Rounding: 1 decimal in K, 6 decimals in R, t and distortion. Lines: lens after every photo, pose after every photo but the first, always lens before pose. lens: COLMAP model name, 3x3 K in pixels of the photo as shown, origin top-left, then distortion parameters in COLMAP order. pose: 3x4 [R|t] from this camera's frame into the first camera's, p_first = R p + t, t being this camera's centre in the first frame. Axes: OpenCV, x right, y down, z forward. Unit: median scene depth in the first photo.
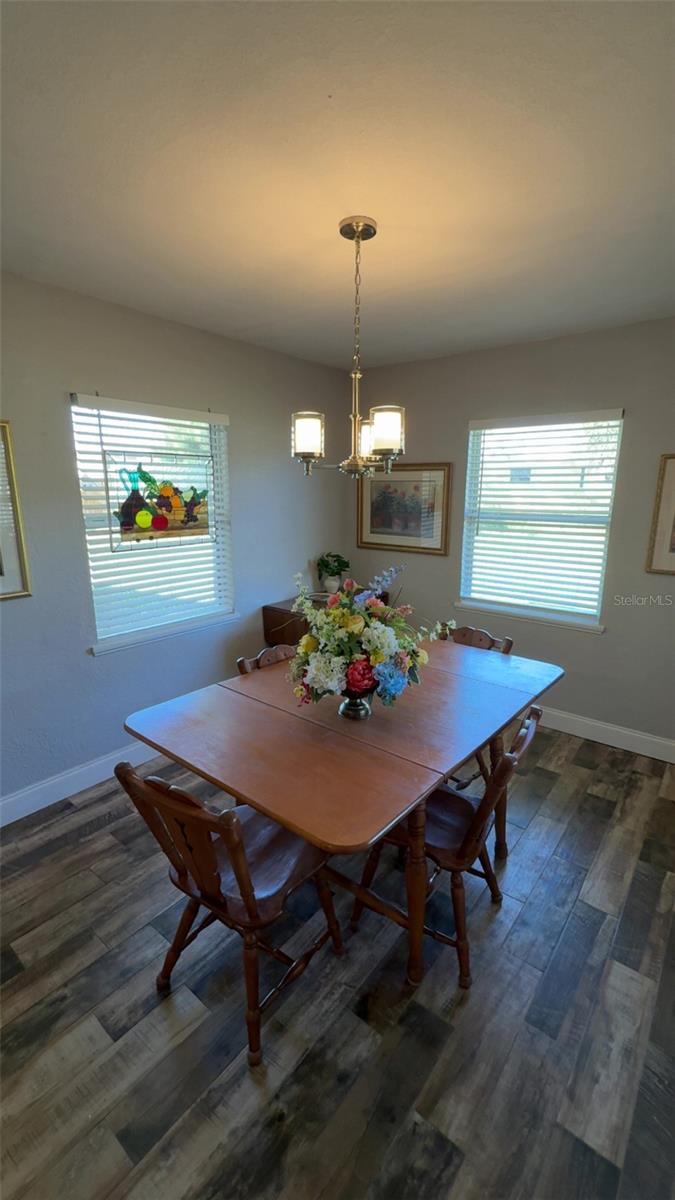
lens RADIAL K [[490.3, 0, 337.5], [0, 490.3, 600.0], [0, 0, 1]] dist [-0.023619, -0.000128]
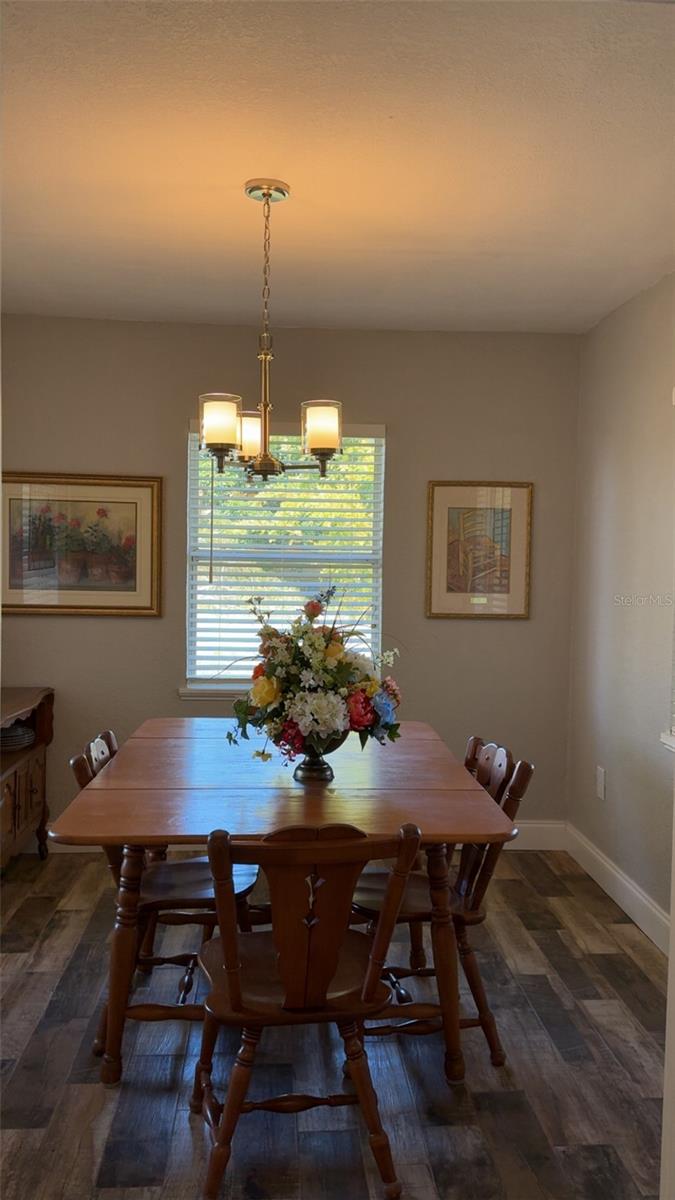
lens RADIAL K [[951.5, 0, 337.5], [0, 951.5, 600.0], [0, 0, 1]] dist [0.005079, -0.121734]
pose [[0.745084, -0.019698, 0.666680, -0.838541], [0.129689, 0.984764, -0.115846, 0.119803], [-0.654241, 0.172776, 0.736286, -0.148344]]
